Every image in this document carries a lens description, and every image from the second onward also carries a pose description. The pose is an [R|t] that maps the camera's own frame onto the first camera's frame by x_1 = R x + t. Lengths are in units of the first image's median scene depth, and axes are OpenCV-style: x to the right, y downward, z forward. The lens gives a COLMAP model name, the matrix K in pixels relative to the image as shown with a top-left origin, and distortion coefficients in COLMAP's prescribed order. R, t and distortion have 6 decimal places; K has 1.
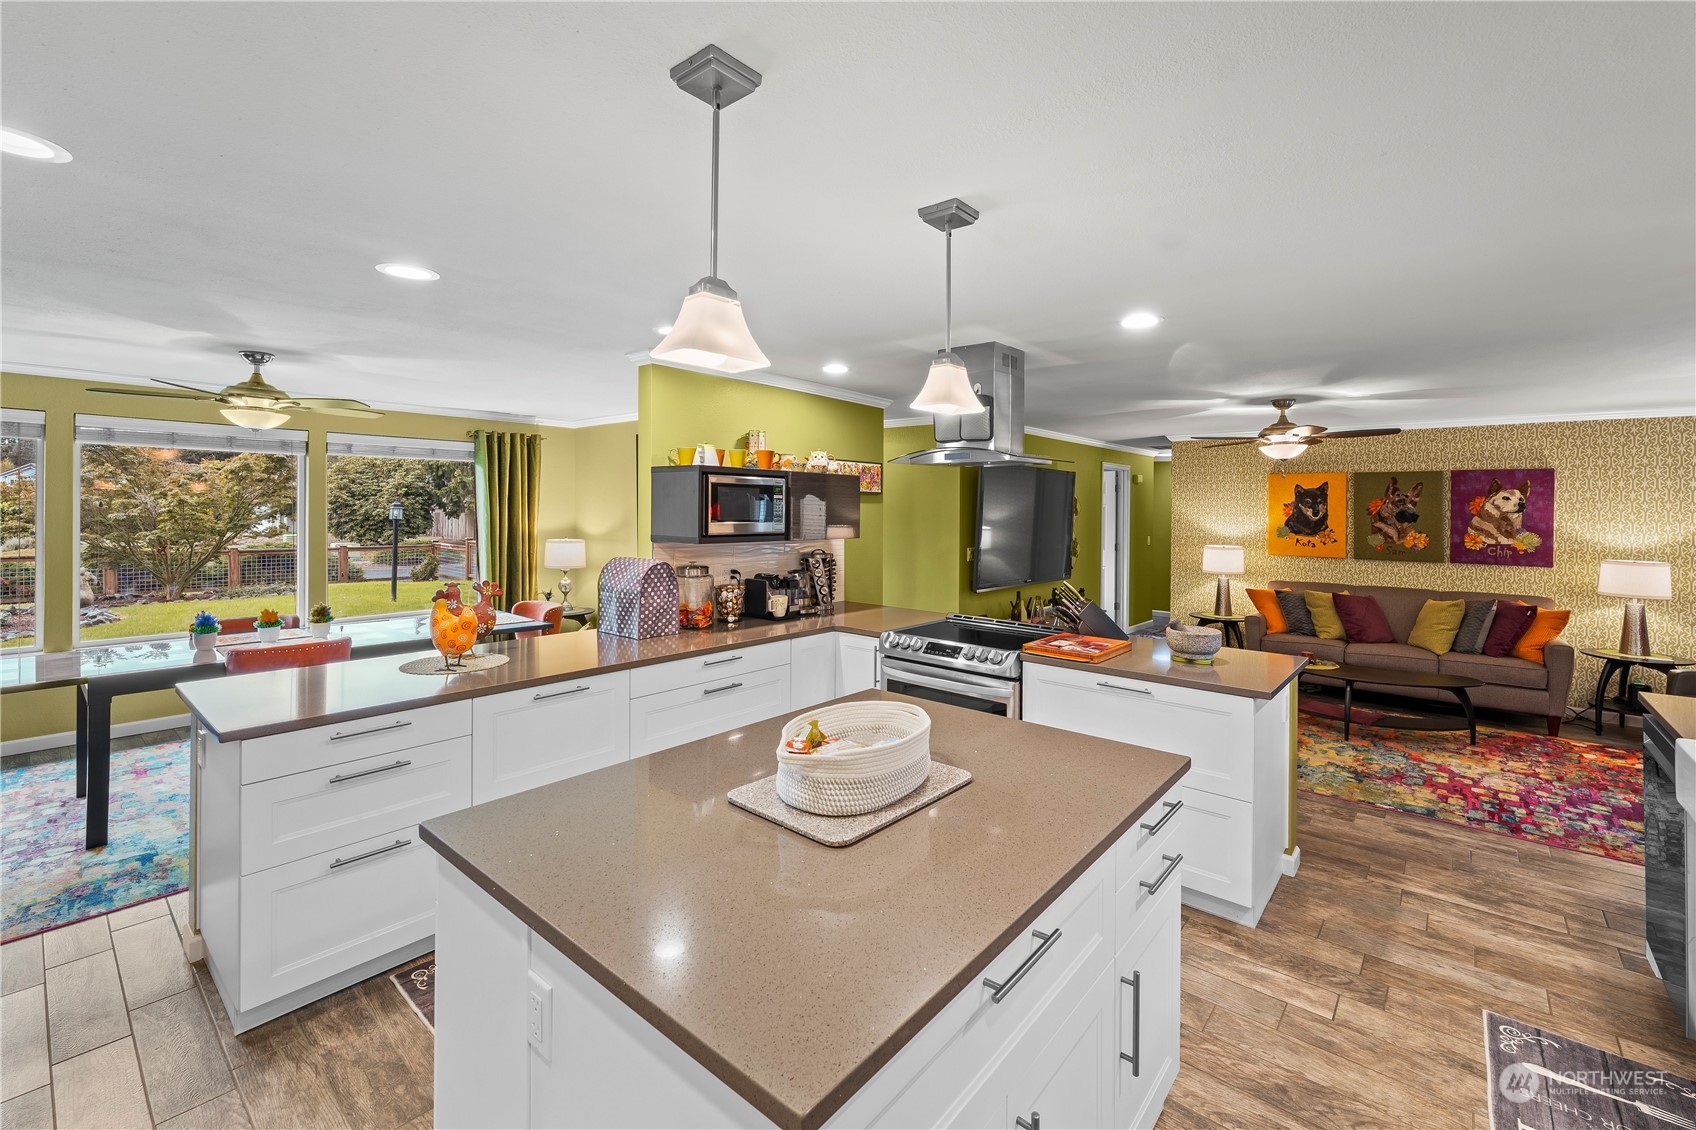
lens RADIAL K [[715.6, 0, 850.3], [0, 715.6, 533.8], [0, 0, 1]] dist [-0.000450, -0.000076]
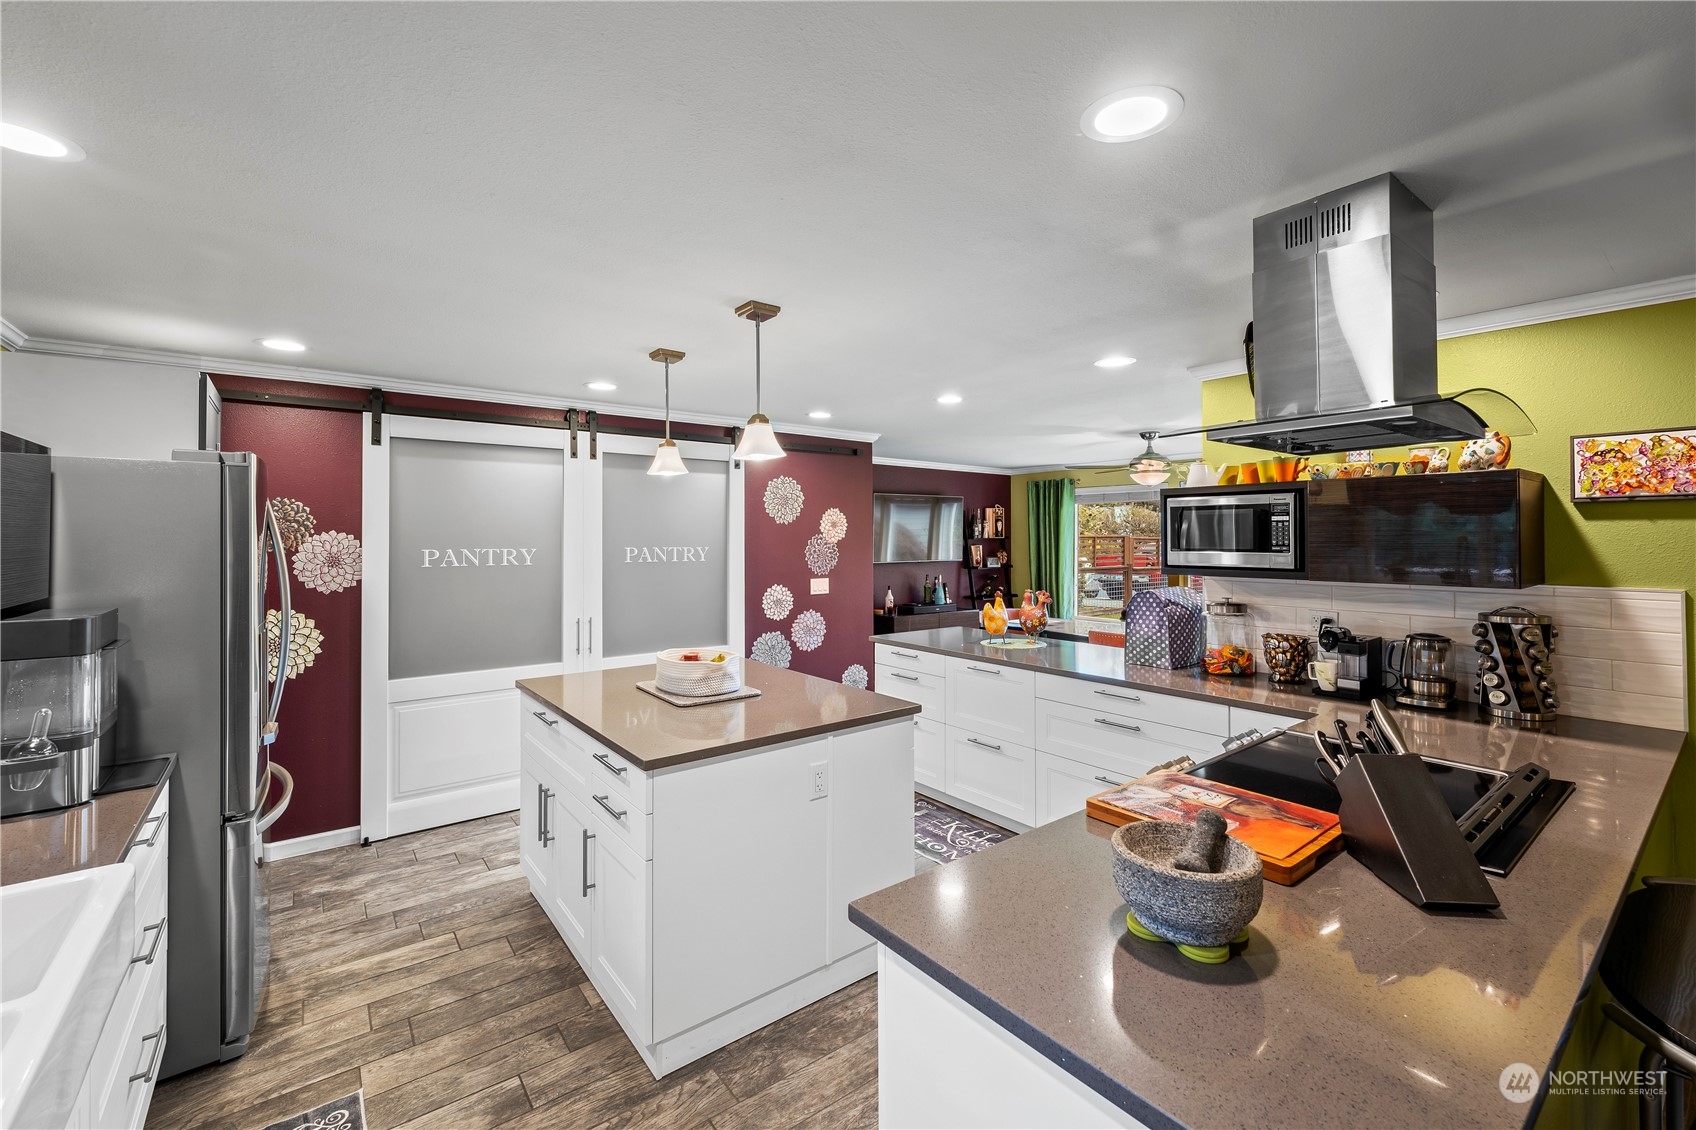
lens RADIAL K [[715.6, 0, 850.3], [0, 715.6, 533.8], [0, 0, 1]] dist [-0.000450, -0.000076]
pose [[-0.209092, -0.016887, -0.977750, 0.493309], [-0.036567, 0.999287, -0.009439, -0.009157], [0.977212, 0.033780, -0.209561, 0.501655]]
